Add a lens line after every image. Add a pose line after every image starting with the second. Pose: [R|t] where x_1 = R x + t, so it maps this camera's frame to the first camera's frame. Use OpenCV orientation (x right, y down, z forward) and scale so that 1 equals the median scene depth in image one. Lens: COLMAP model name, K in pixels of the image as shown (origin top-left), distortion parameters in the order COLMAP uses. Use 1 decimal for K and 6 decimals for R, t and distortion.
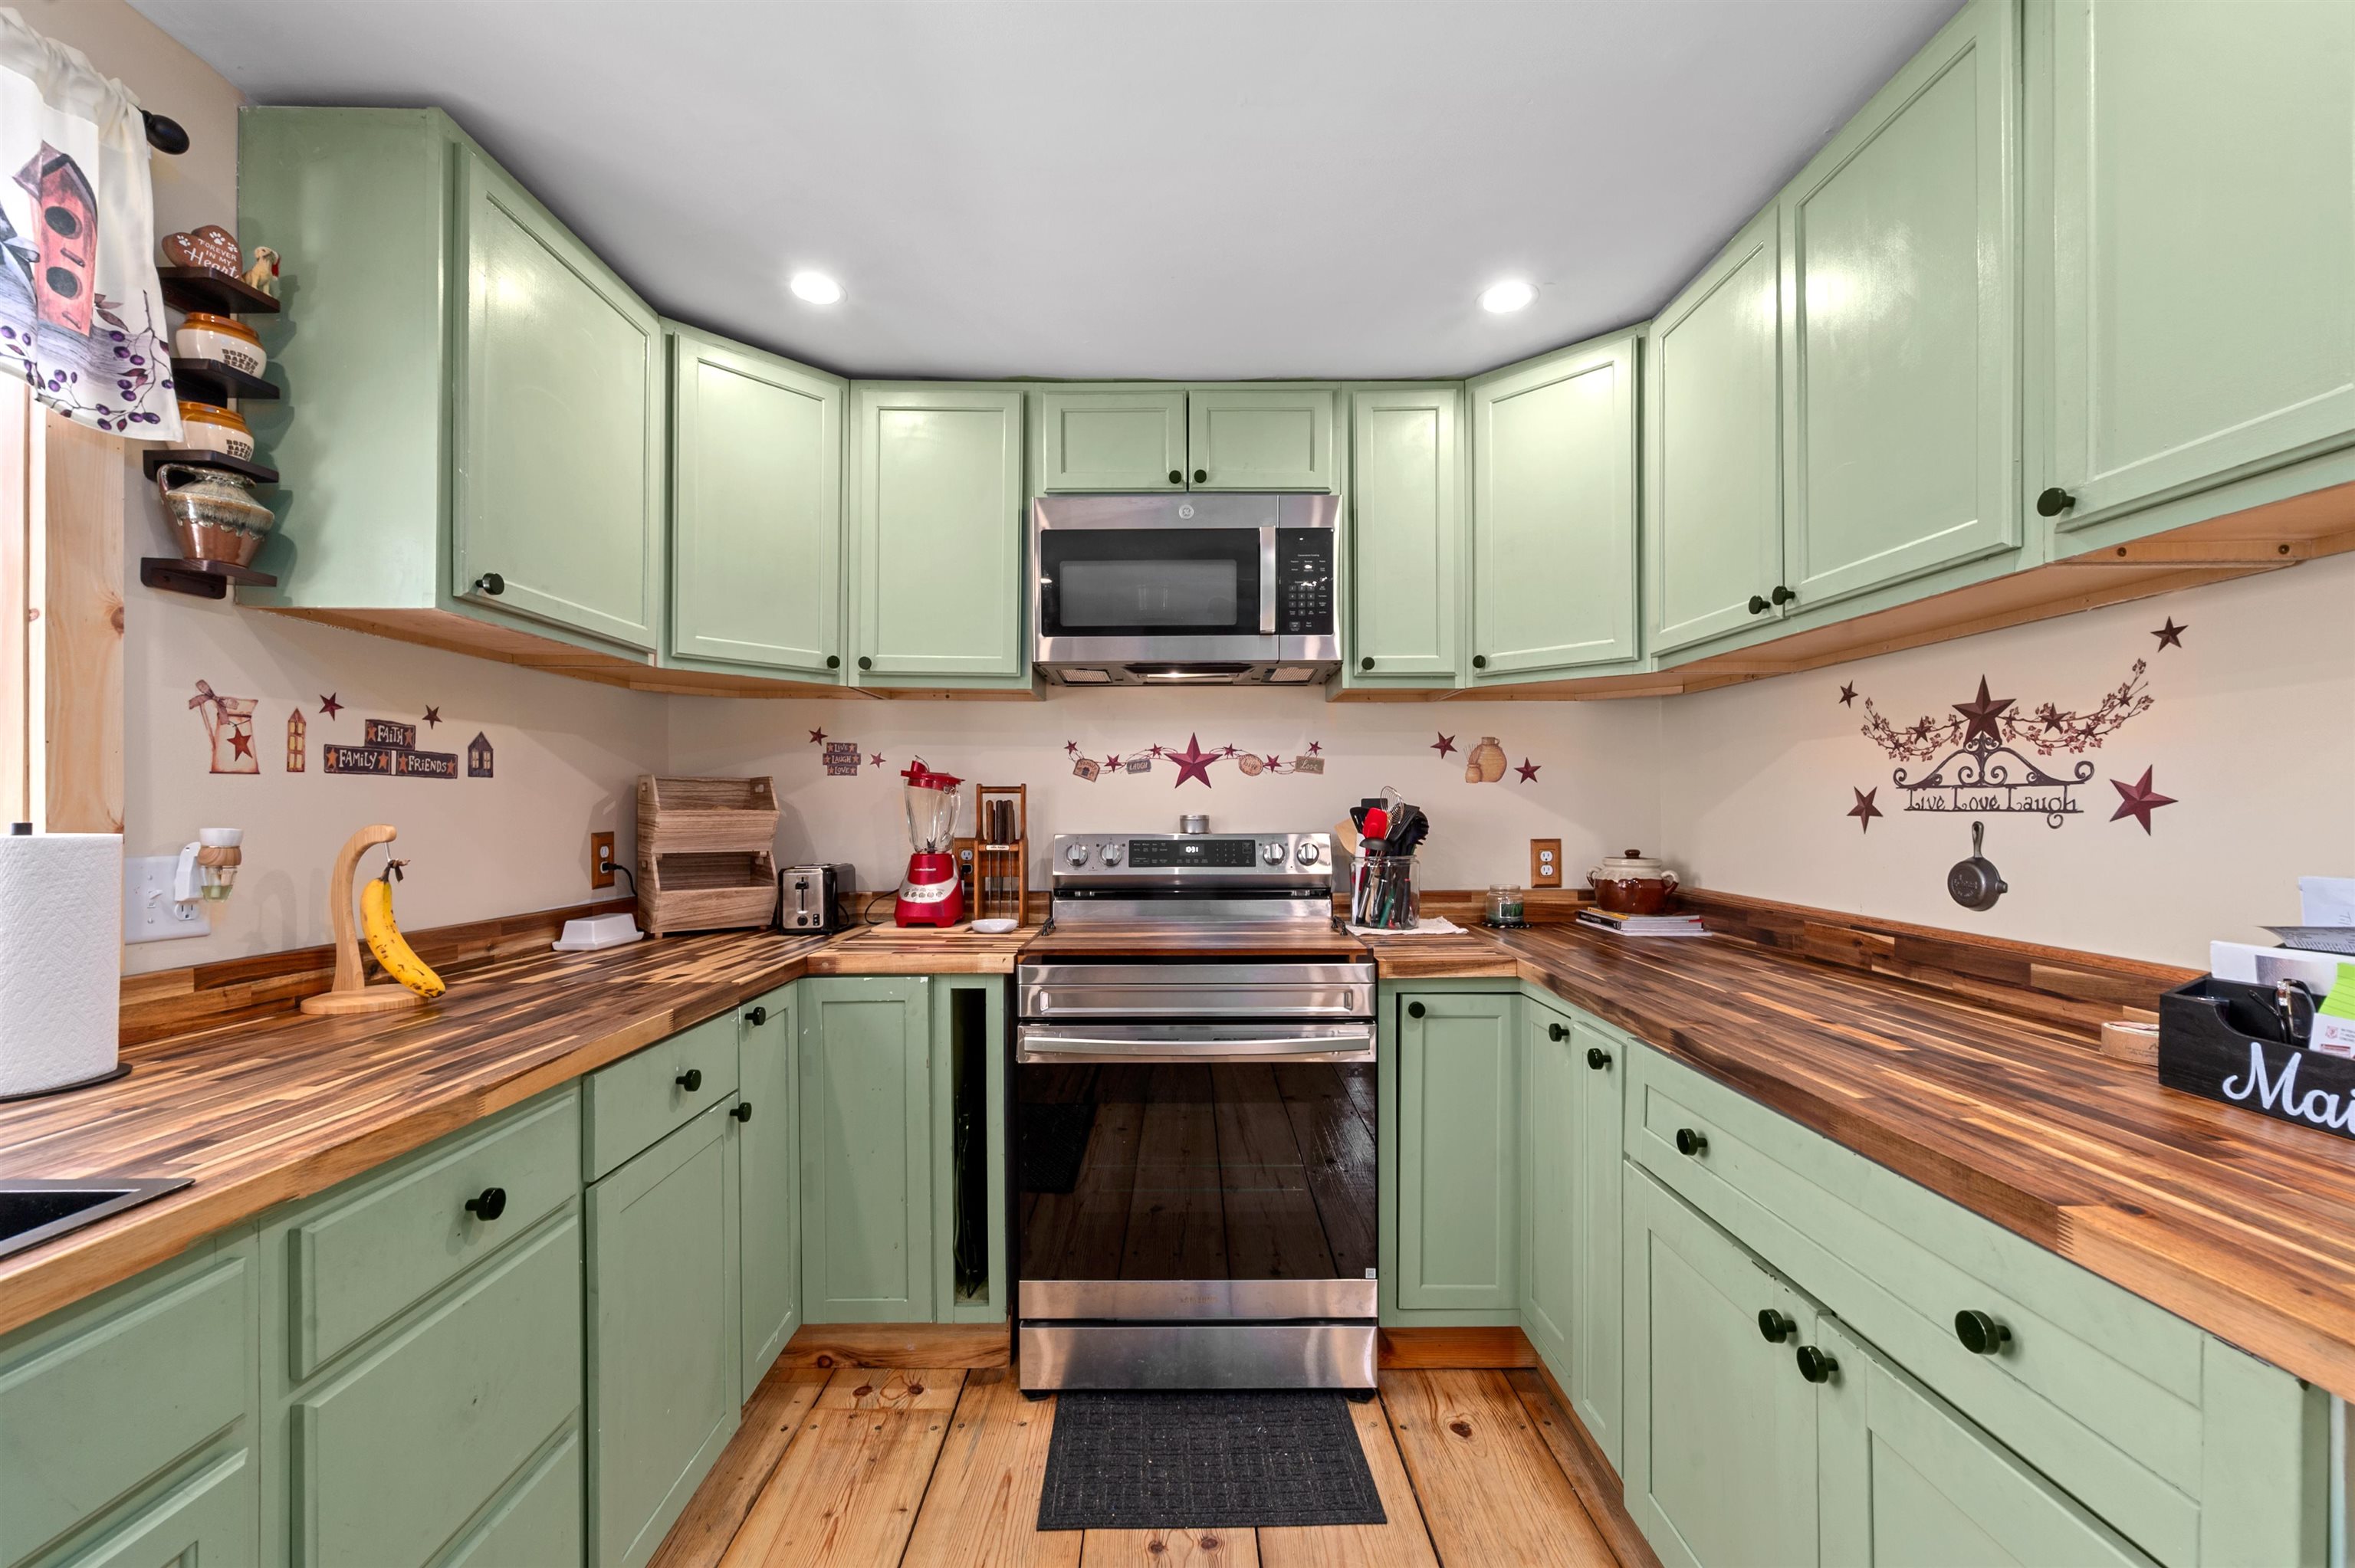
lens RADIAL K [[944.4, 0, 1171.0], [0, 944.4, 812.9], [0, 0, 1]] dist [0.000774, 0.000207]
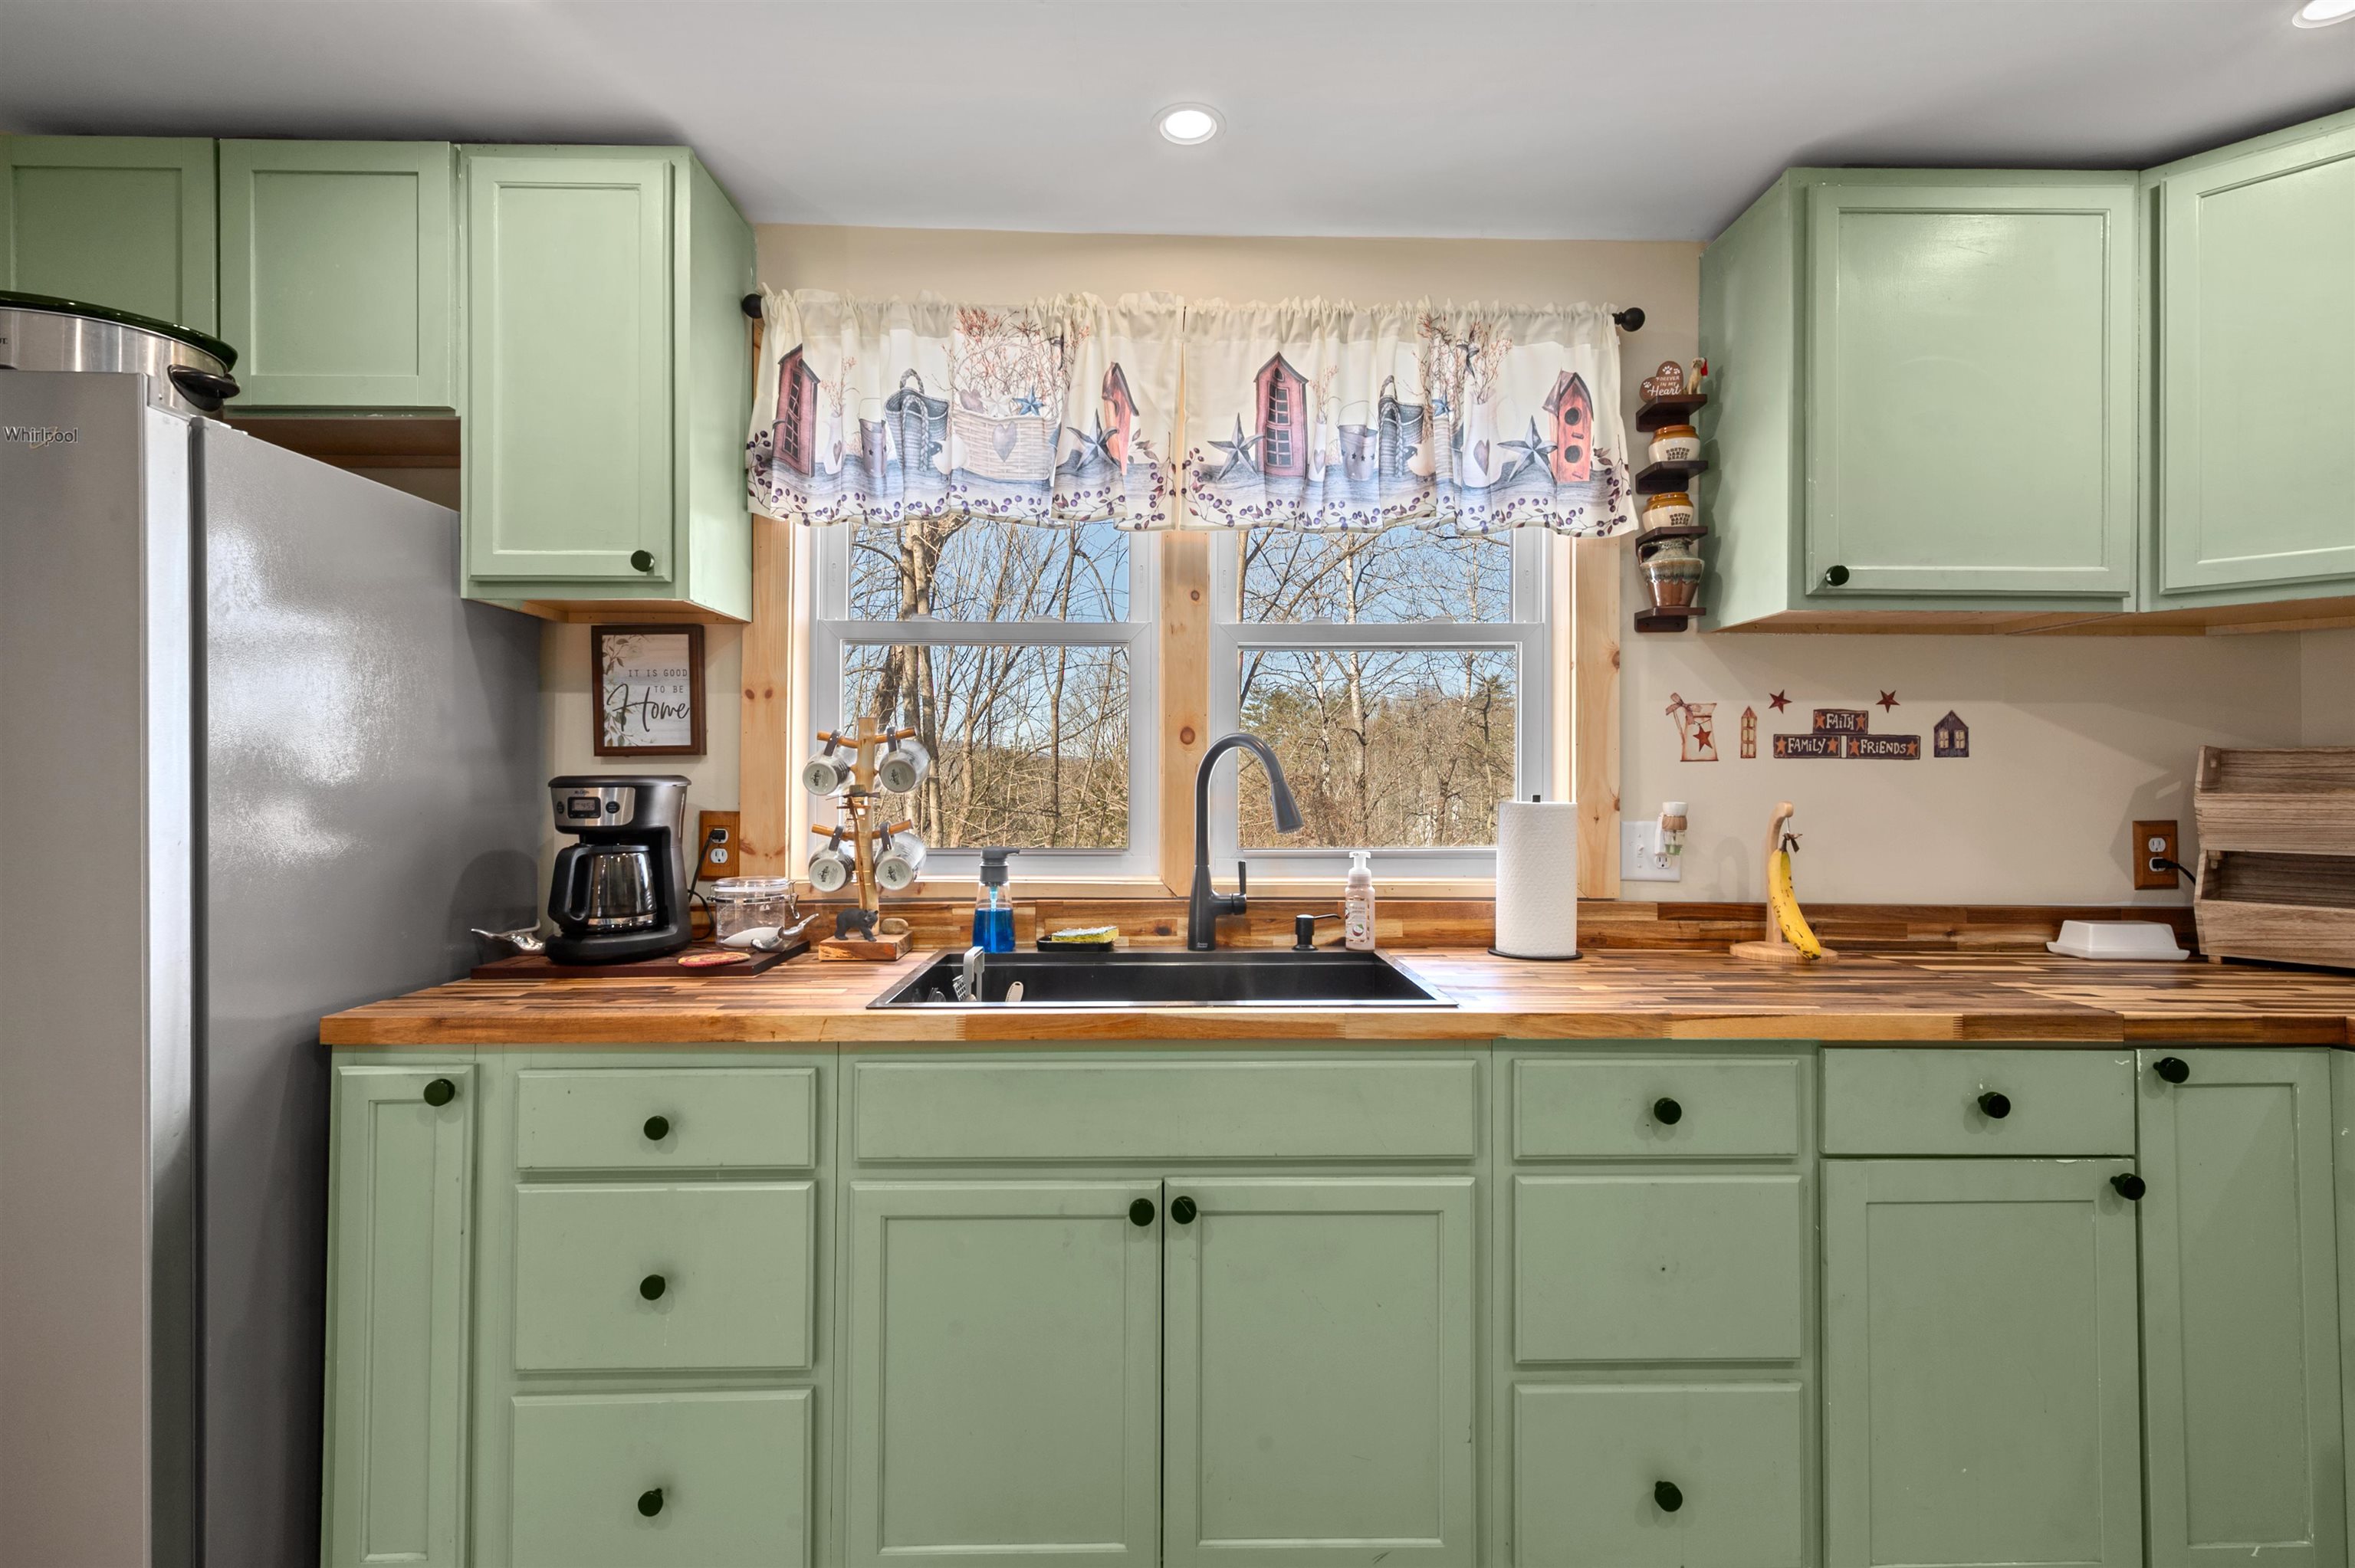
lens RADIAL K [[1049.1, 0, 1177.5], [0, 1049.1, 784.0], [0, 0, 1]] dist [0.000675, 0.000089]
pose [[0.021637, -0.003013, -0.999761, 0.431137], [-0.011469, 0.999929, -0.003262, 0.003142], [0.999700, 0.011537, 0.021601, 0.234066]]
